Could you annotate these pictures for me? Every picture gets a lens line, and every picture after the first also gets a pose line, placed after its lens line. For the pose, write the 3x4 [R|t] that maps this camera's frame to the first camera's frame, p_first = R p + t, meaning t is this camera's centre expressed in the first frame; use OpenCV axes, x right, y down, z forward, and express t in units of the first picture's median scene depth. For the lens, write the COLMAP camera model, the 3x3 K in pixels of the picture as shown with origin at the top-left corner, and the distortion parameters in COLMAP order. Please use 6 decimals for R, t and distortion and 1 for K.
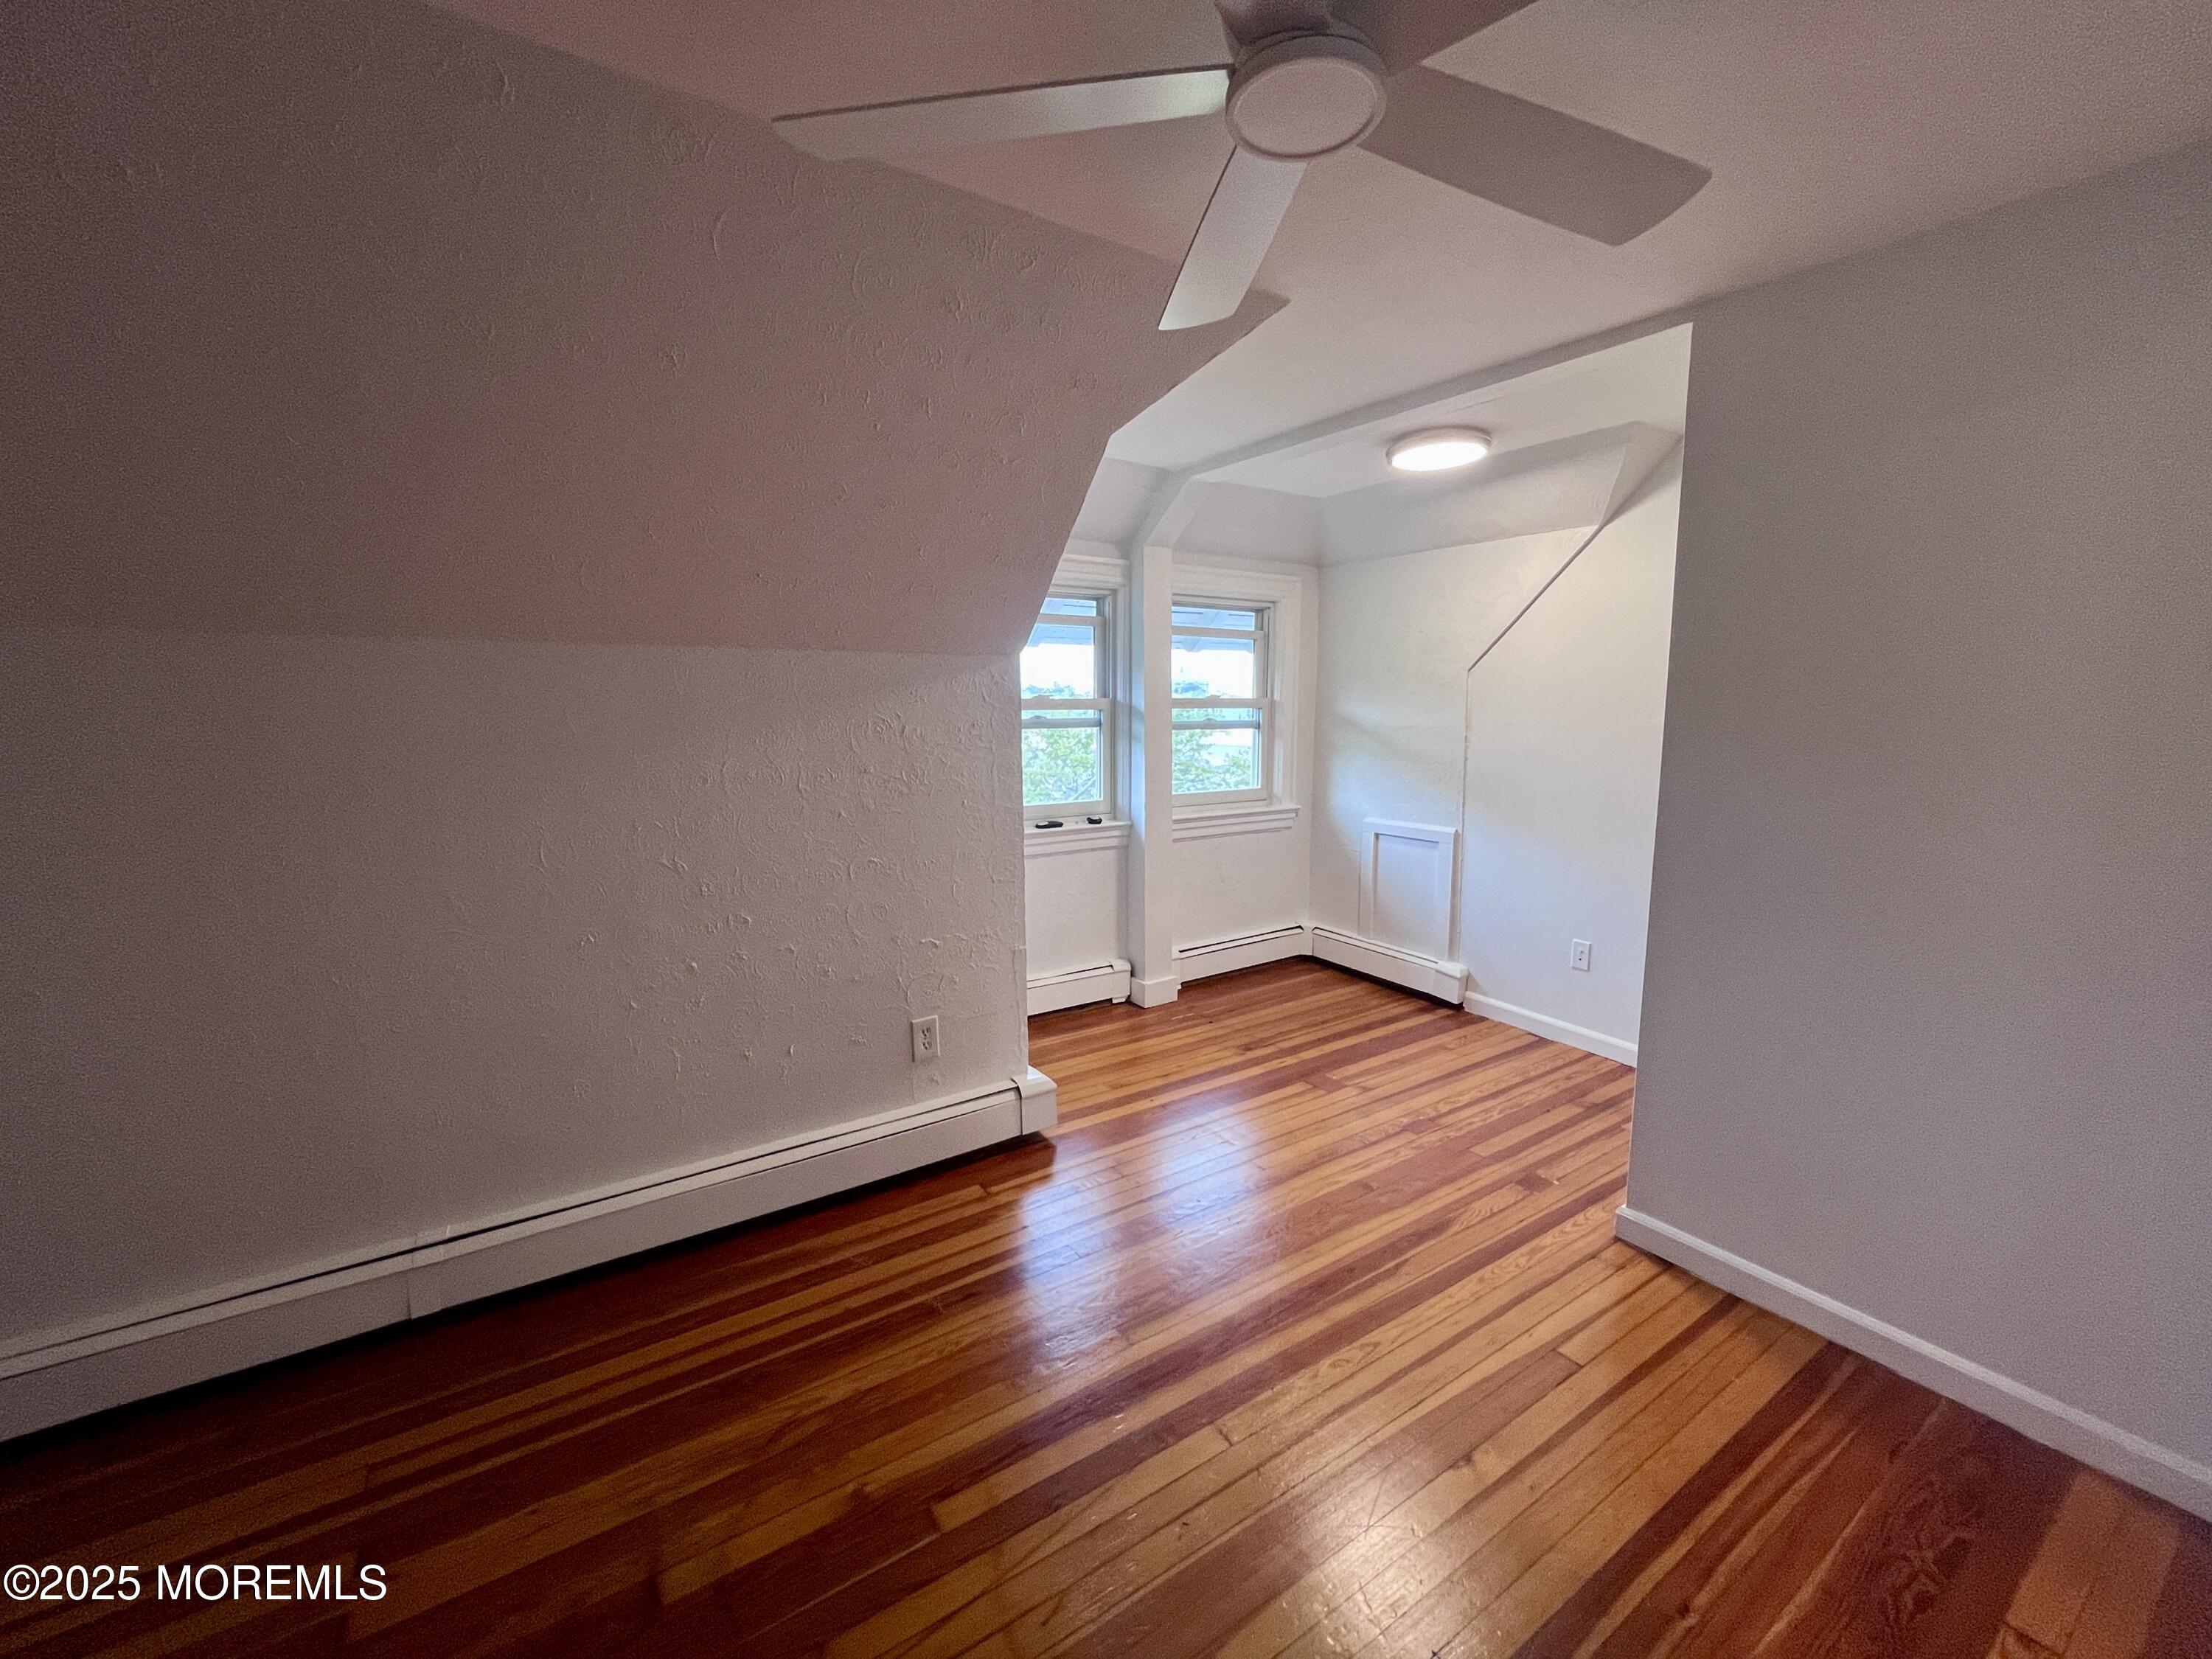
lens RADIAL K [[893.7, 0, 1109.2], [0, 893.7, 824.9], [0, 0, 1]] dist [0.000189, -0.000249]
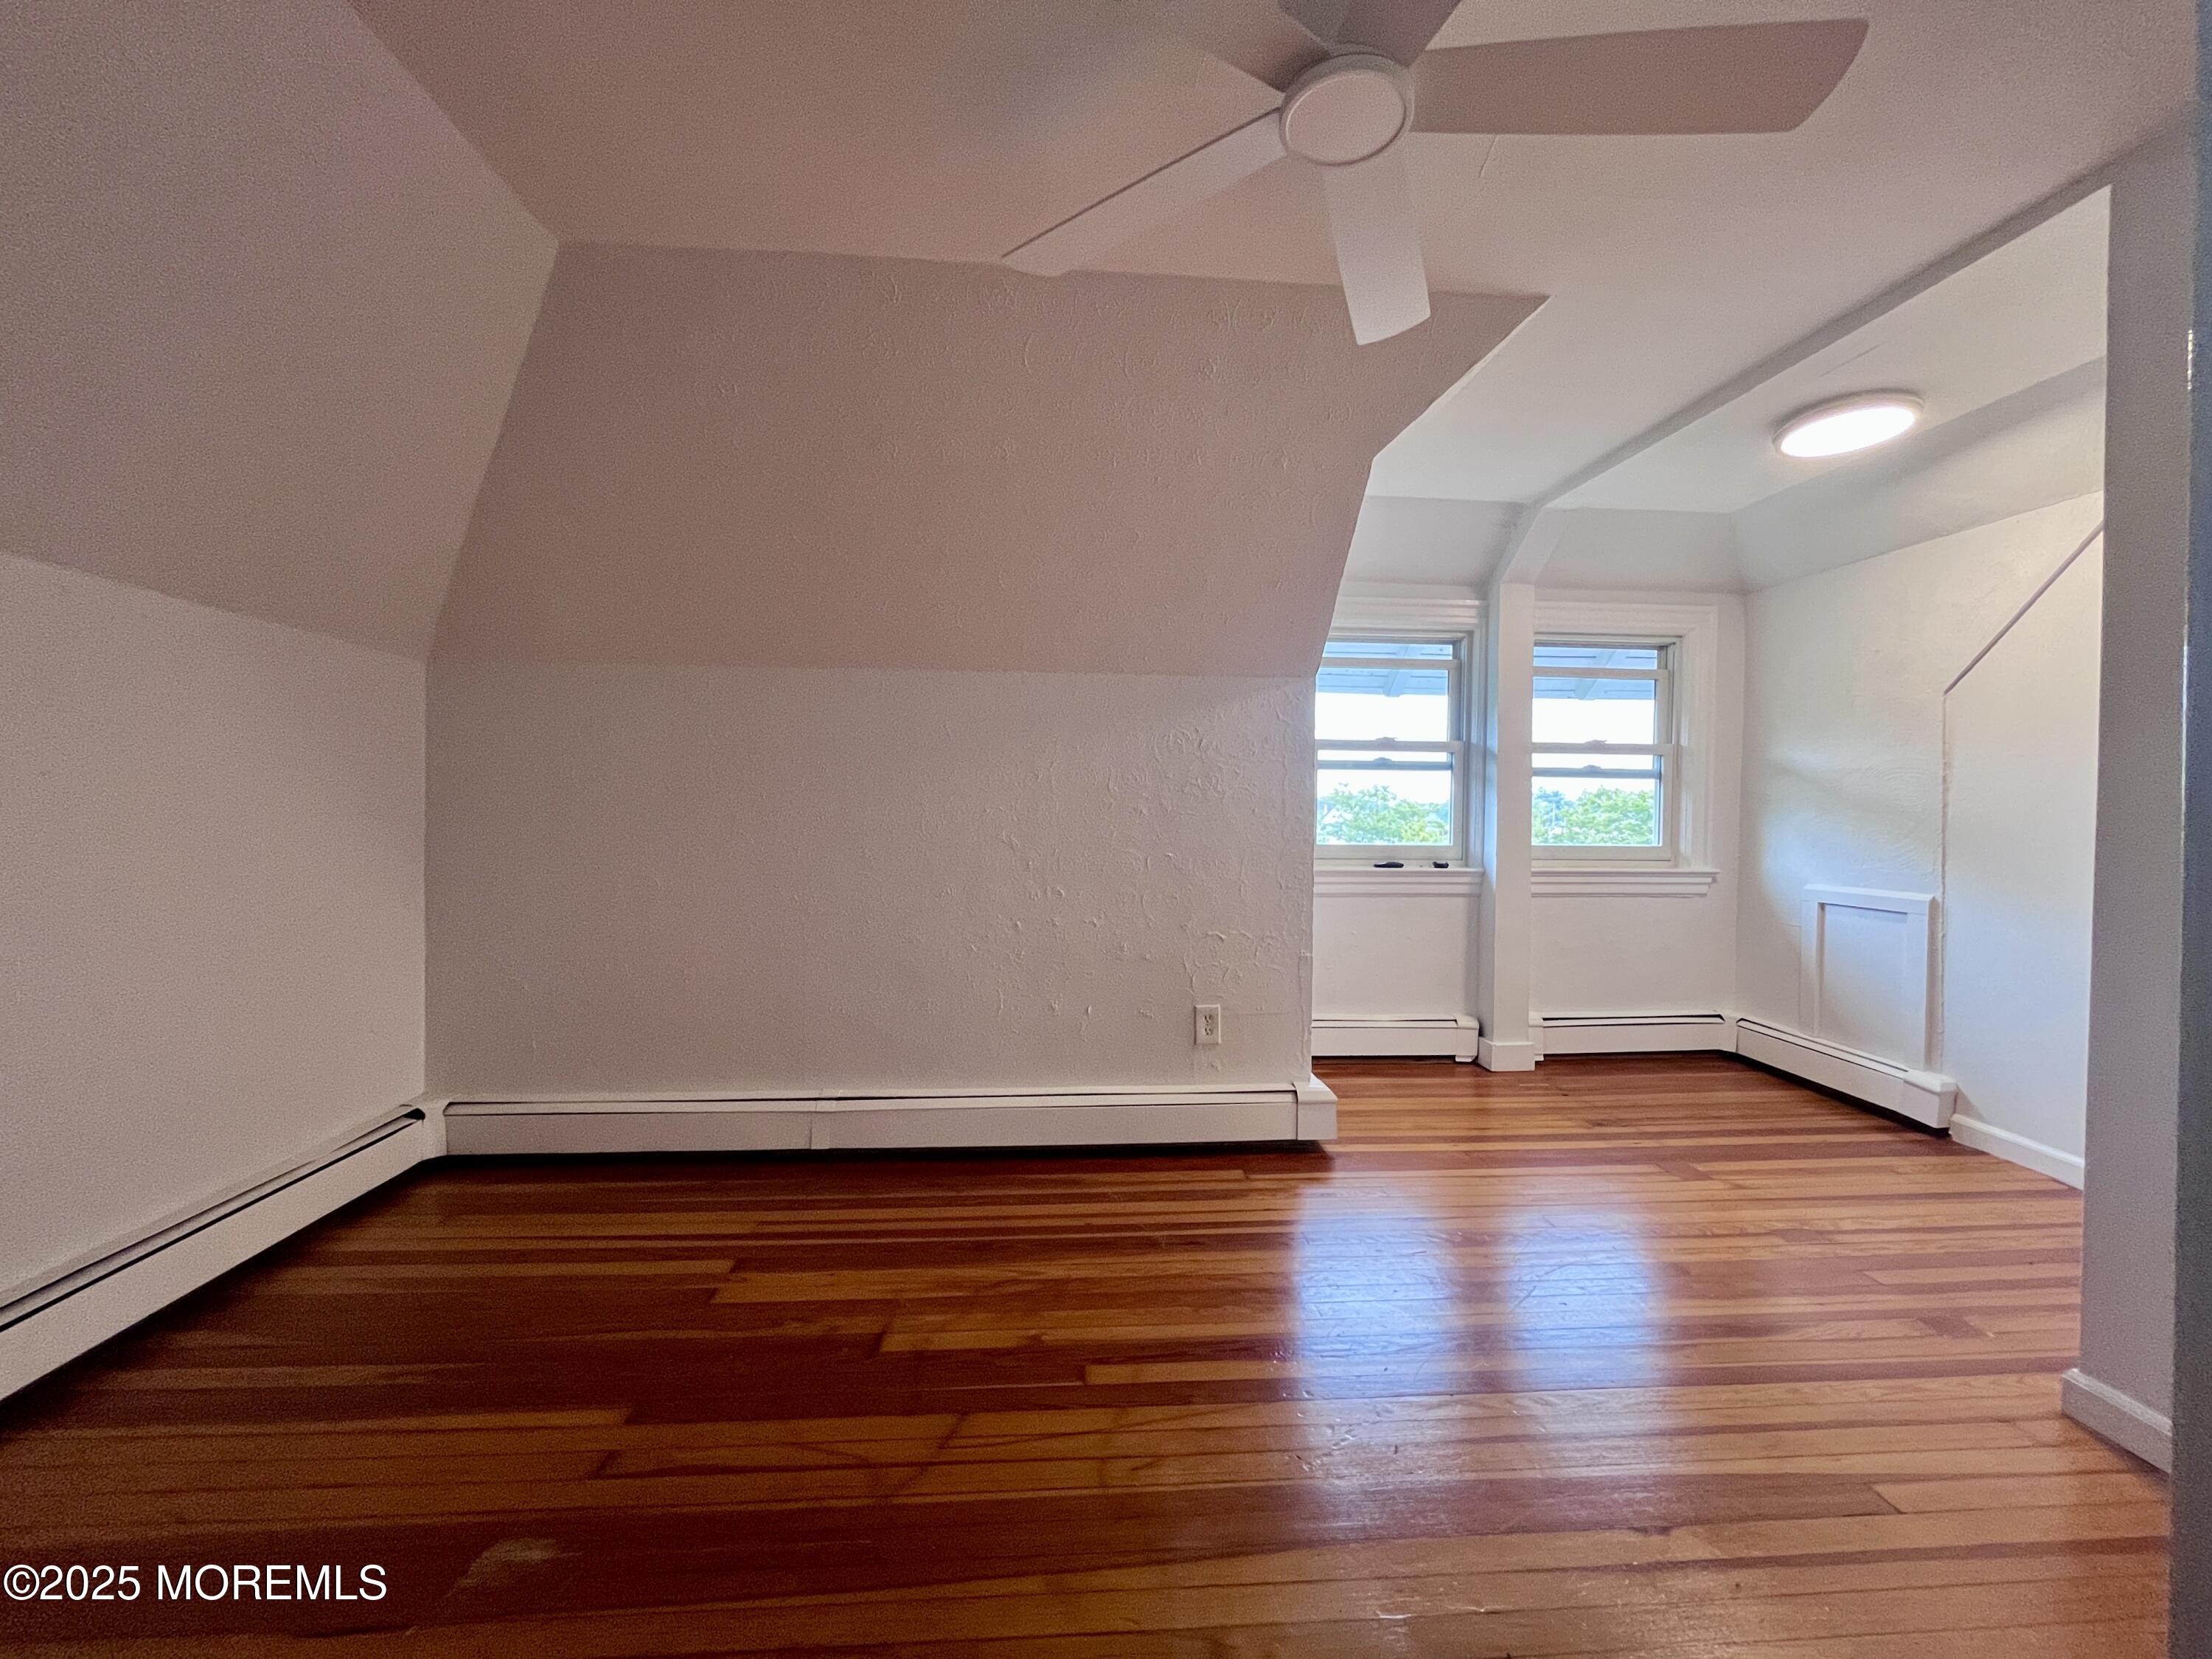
lens RADIAL K [[893.7, 0, 1109.2], [0, 893.7, 824.9], [0, 0, 1]] dist [0.000189, -0.000249]
pose [[0.872924, 0.021988, -0.487361, 0.144612], [-0.078096, 0.992399, -0.095106, 0.074158], [0.481565, 0.121081, 0.868006, -0.022154]]
